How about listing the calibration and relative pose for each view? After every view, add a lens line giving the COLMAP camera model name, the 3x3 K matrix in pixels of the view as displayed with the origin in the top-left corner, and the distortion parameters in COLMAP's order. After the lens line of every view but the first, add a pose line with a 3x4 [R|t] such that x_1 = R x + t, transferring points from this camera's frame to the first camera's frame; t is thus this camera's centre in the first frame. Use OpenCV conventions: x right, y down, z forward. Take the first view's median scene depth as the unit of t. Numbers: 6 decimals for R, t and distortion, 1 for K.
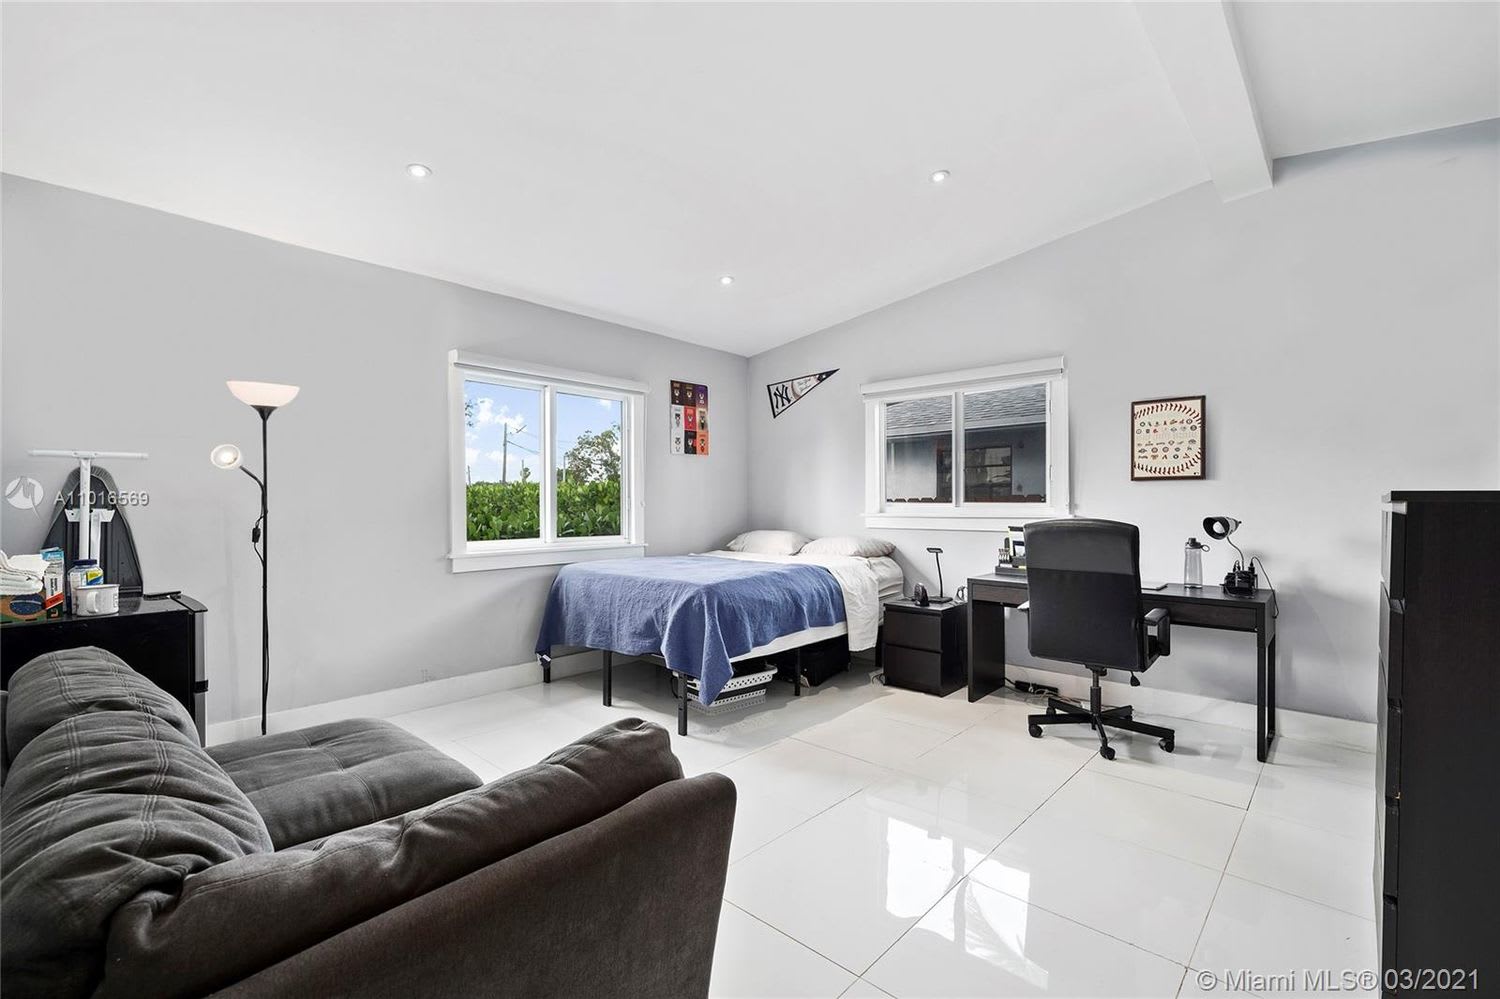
lens RADIAL K [[681.2, 0, 742.7], [0, 681.2, 497.0], [0, 0, 1]] dist [0.004215, 0.000494]
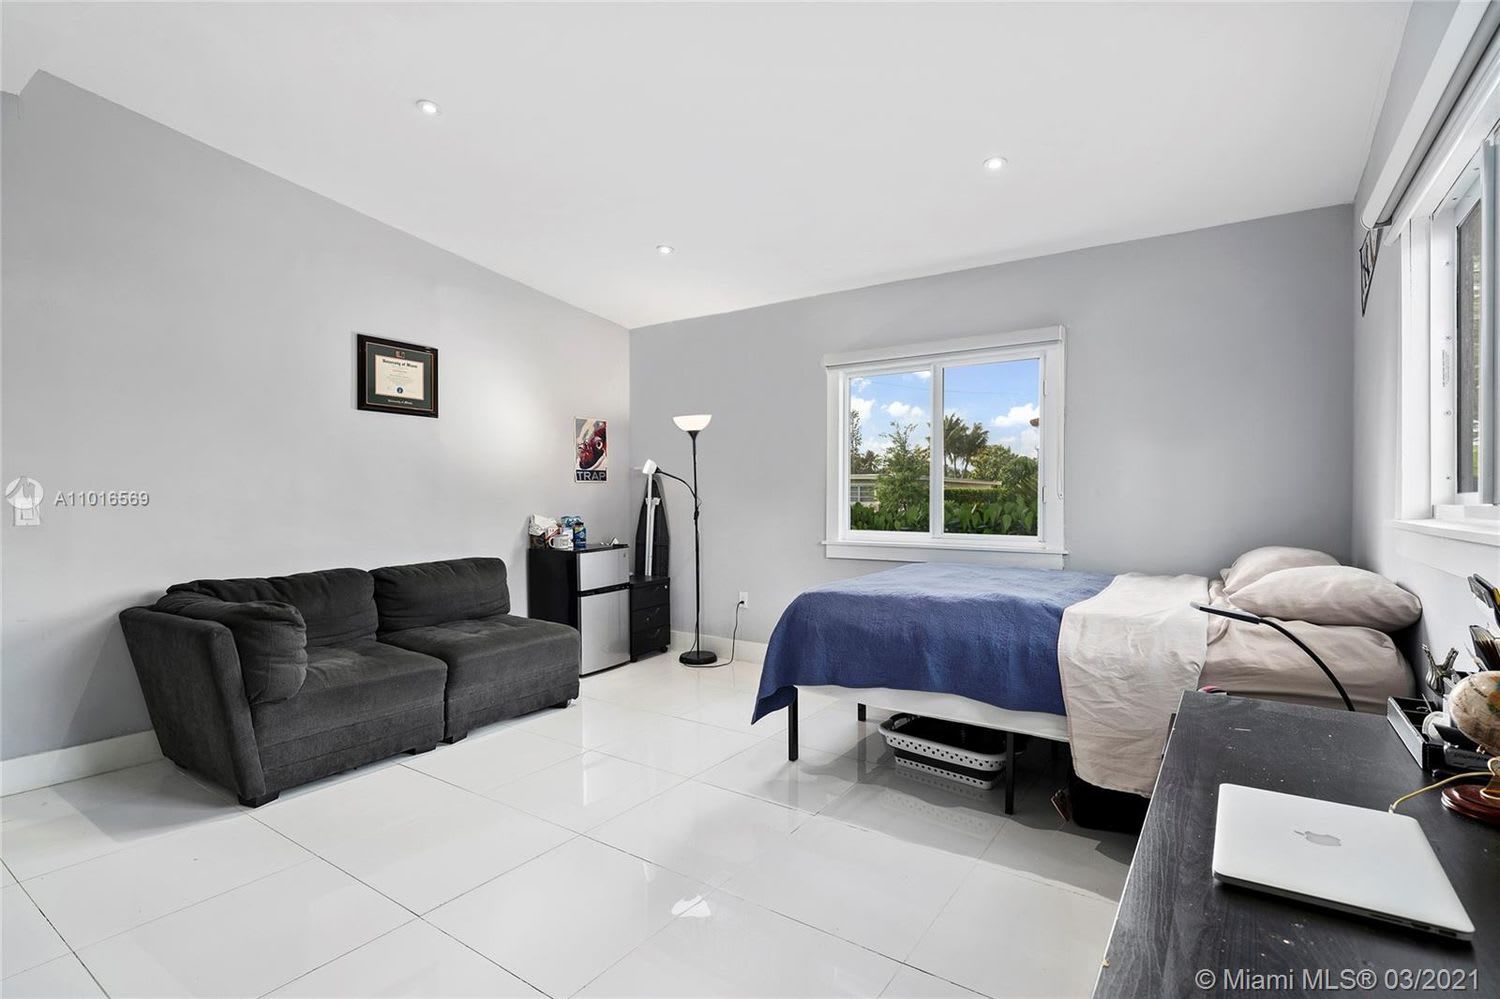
lens RADIAL K [[718.5, 0, 742.5], [0, 718.5, 502.1], [0, 0, 1]] dist [0.002324, 0.000063]
pose [[0.118993, 0.011825, -0.992825, 0.683857], [0.011033, 0.999852, 0.013231, 0.004736], [0.992834, -0.012528, 0.118845, 0.695305]]
